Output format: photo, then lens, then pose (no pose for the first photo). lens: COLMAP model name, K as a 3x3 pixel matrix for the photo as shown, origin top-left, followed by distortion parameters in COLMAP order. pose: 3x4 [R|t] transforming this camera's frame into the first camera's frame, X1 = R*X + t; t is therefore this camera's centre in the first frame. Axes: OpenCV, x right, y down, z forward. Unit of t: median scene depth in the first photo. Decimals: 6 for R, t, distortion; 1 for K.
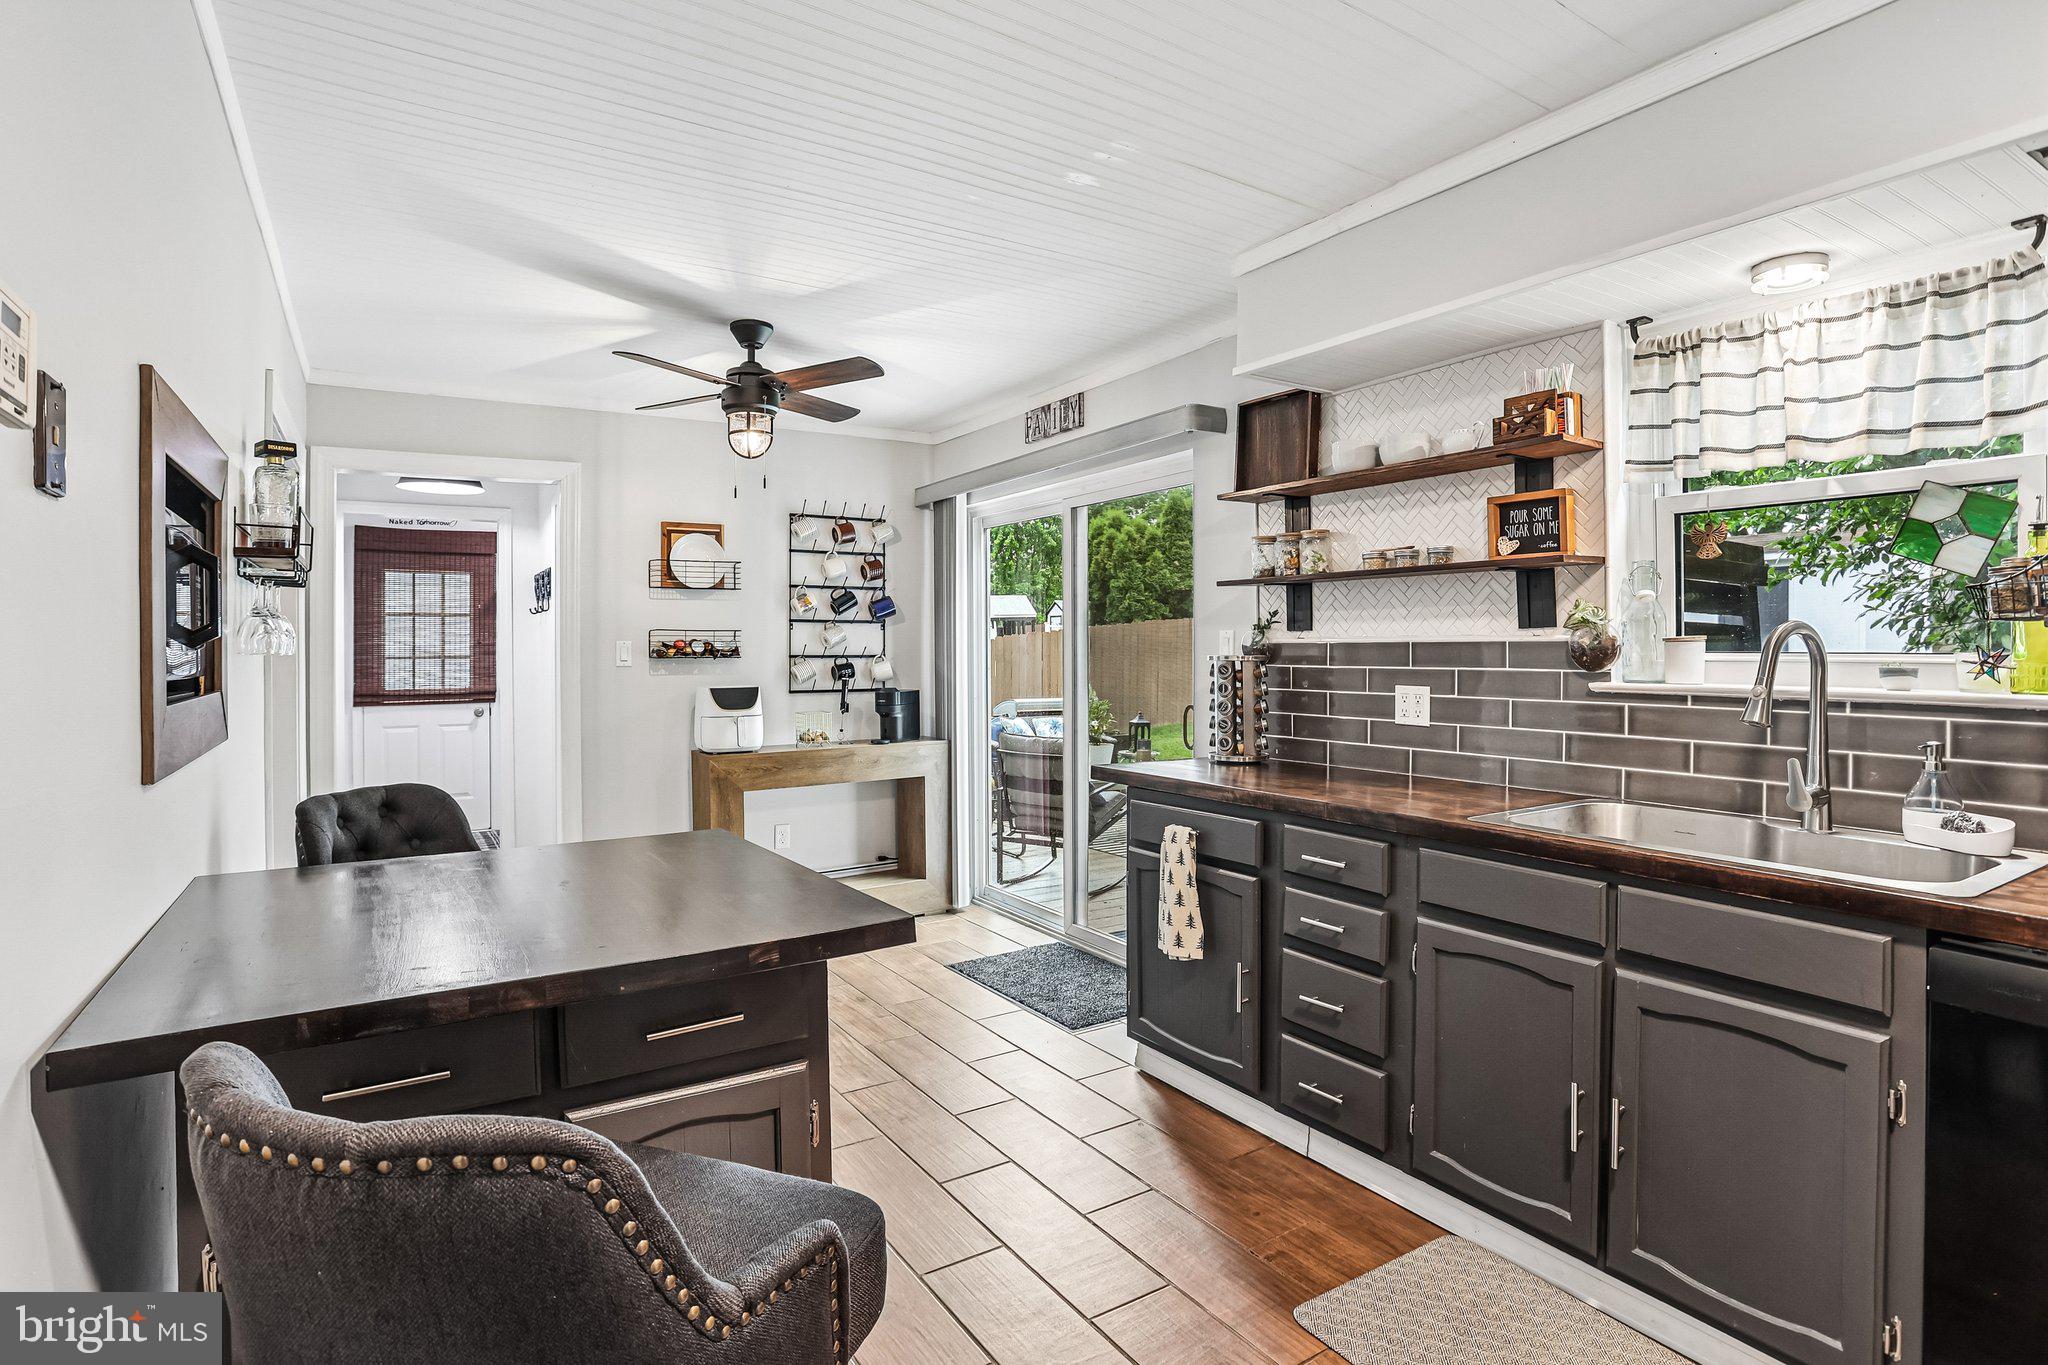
lens RADIAL K [[1025.9, 0, 1024.0], [0, 1025.9, 649.2], [0, 0, 1]] dist [-0.074127, 0.031153]
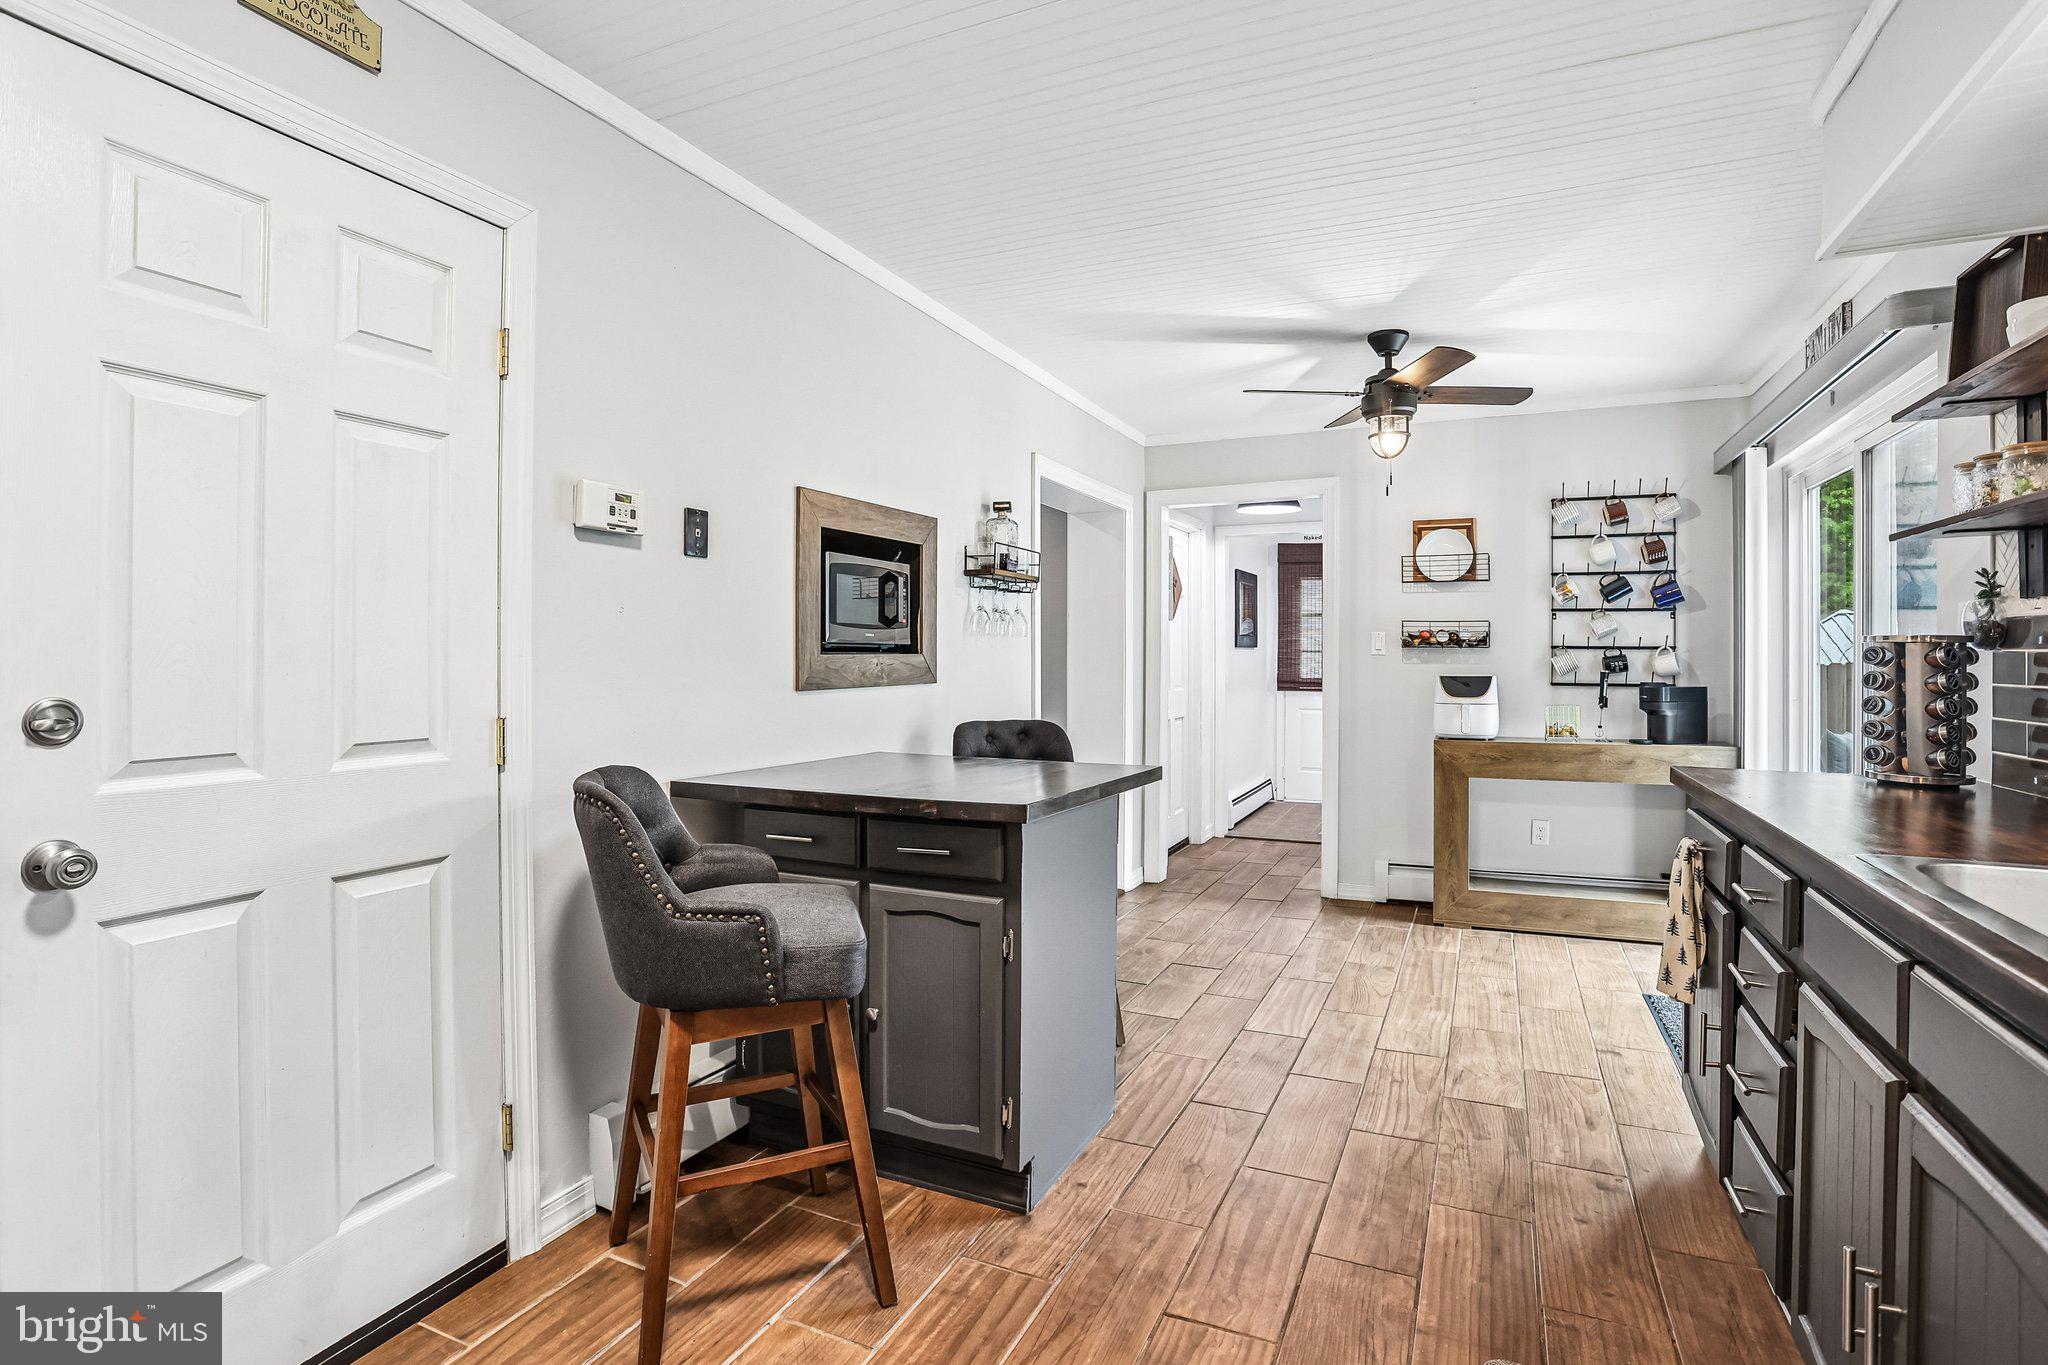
lens RADIAL K [[1025.9, 0, 1015.6], [0, 1025.9, 650.0], [0, 0, 1]] dist [-0.074127, 0.031153]
pose [[0.535262, 0.003608, -0.844678, 0.344843], [-0.007777, 0.999970, -0.000657, 0.016189], [0.844650, 0.006921, 0.535274, 0.073532]]
